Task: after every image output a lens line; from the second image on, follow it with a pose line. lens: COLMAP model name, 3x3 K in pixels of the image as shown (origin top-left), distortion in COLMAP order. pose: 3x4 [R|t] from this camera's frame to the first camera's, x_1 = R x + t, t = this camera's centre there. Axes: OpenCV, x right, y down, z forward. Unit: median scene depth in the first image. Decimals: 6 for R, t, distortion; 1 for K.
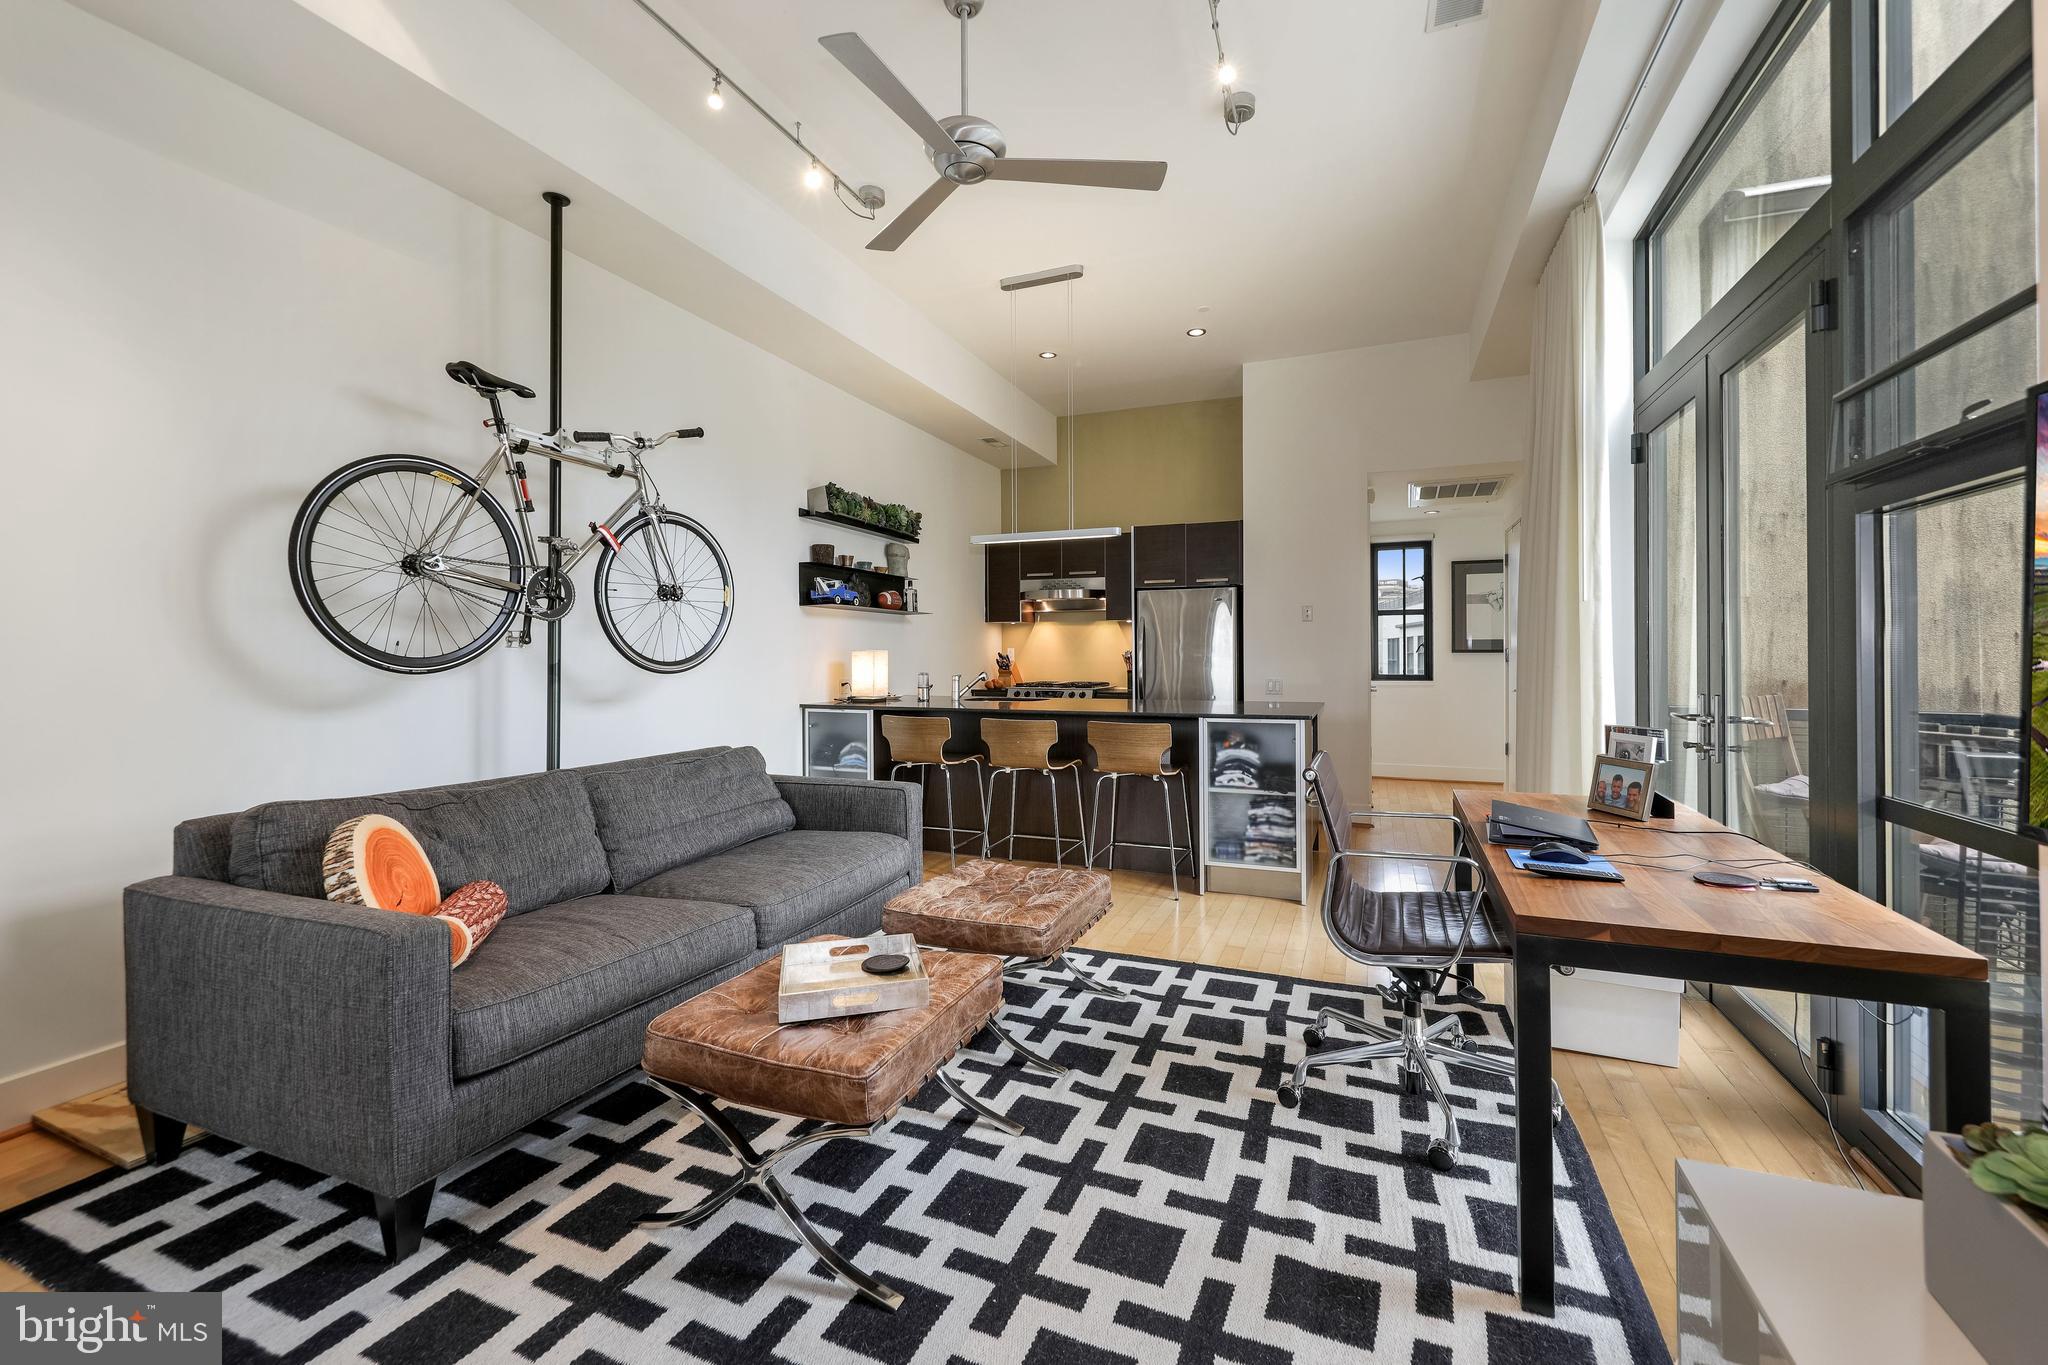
lens RADIAL K [[839.5, 0, 1028.9], [0, 839.5, 658.7], [0, 0, 1]] dist [0.016364, -0.007115]
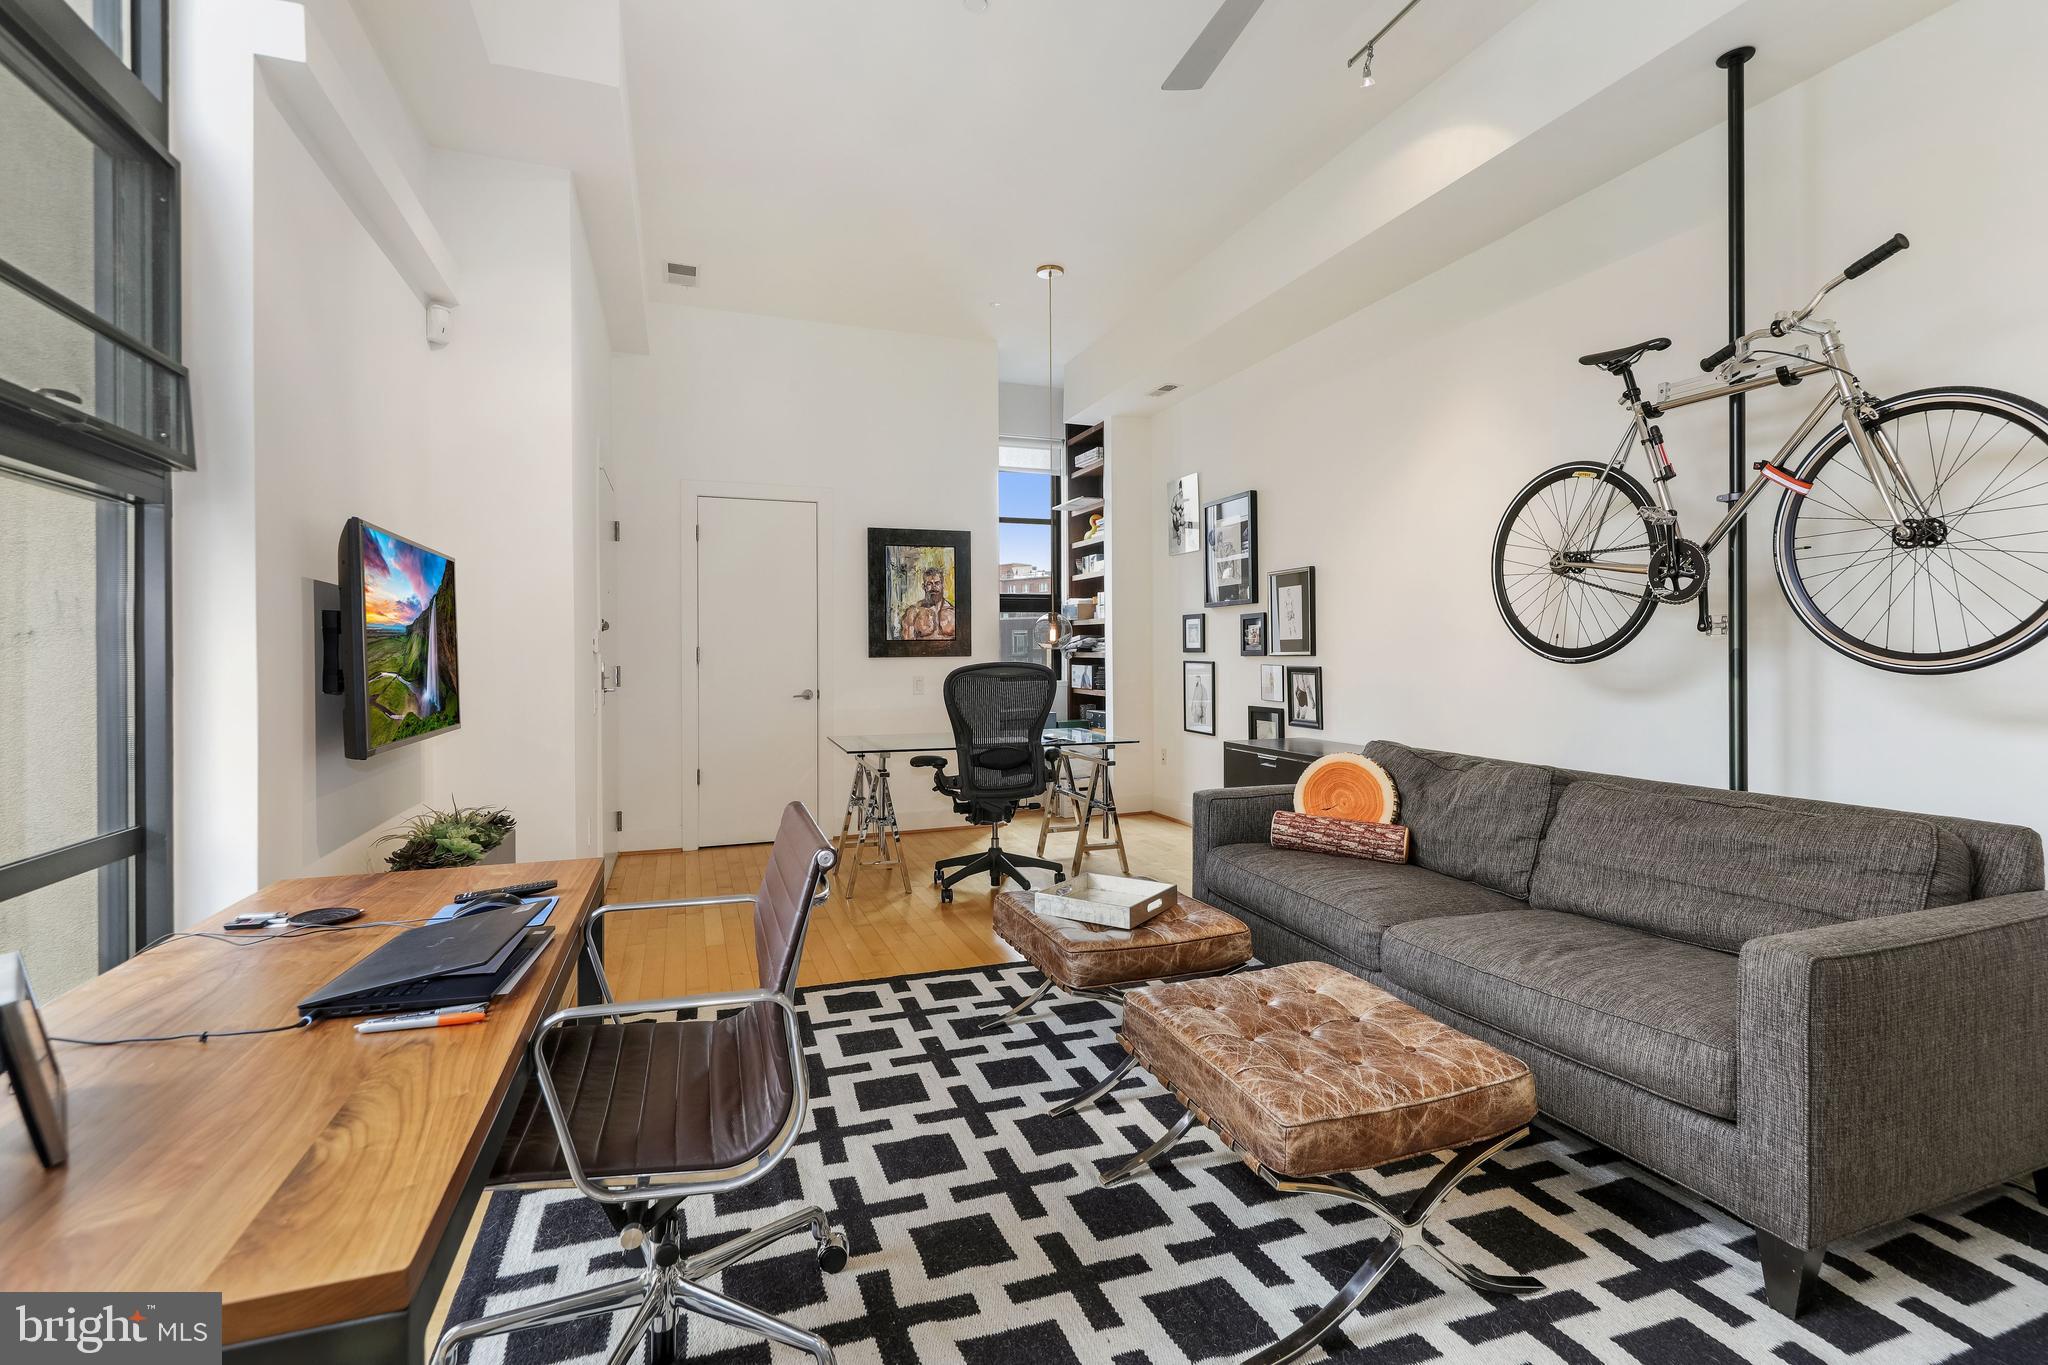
lens RADIAL K [[925.5, 0, 1032.2], [0, 925.5, 659.8], [0, 0, 1]] dist [0.001998, 0.000224]
pose [[-0.736809, 0.014753, -0.675940, 0.382901], [0.009887, 0.999890, 0.011047, -0.004233], [0.676028, 0.001457, -0.736874, 0.909207]]
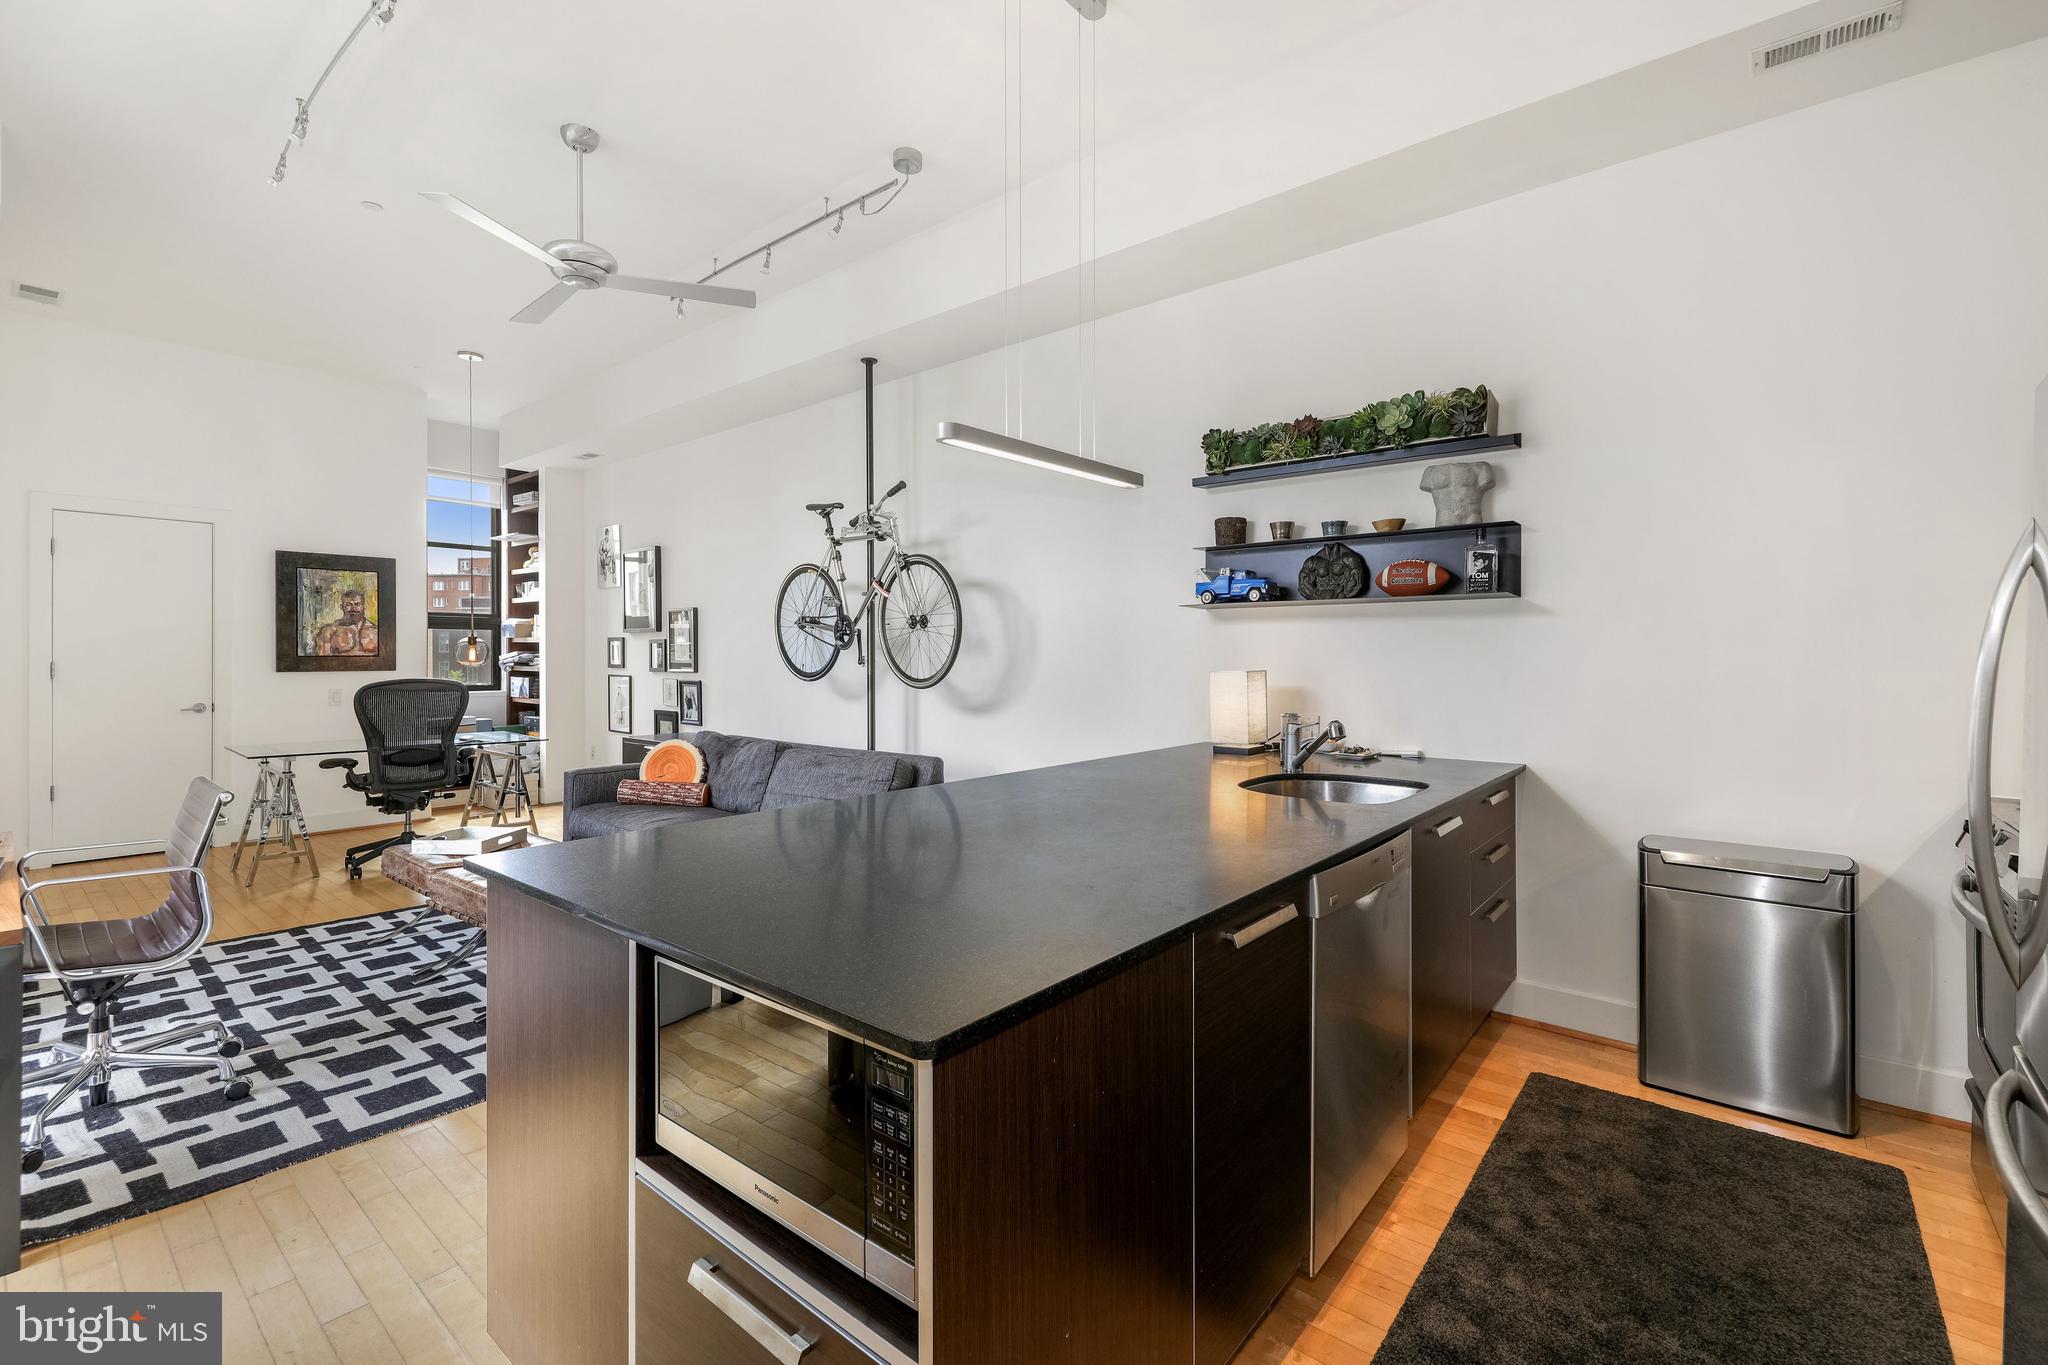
lens RADIAL K [[879.5, 0, 1028.9], [0, 879.5, 664.1], [0, 0, 1]] dist [0.018270, -0.008580]
pose [[-0.303340, 0.011878, -0.952808, 0.624215], [-0.002062, 0.999912, 0.013122, -0.029756], [0.952880, 0.005945, -0.303289, 1.319374]]
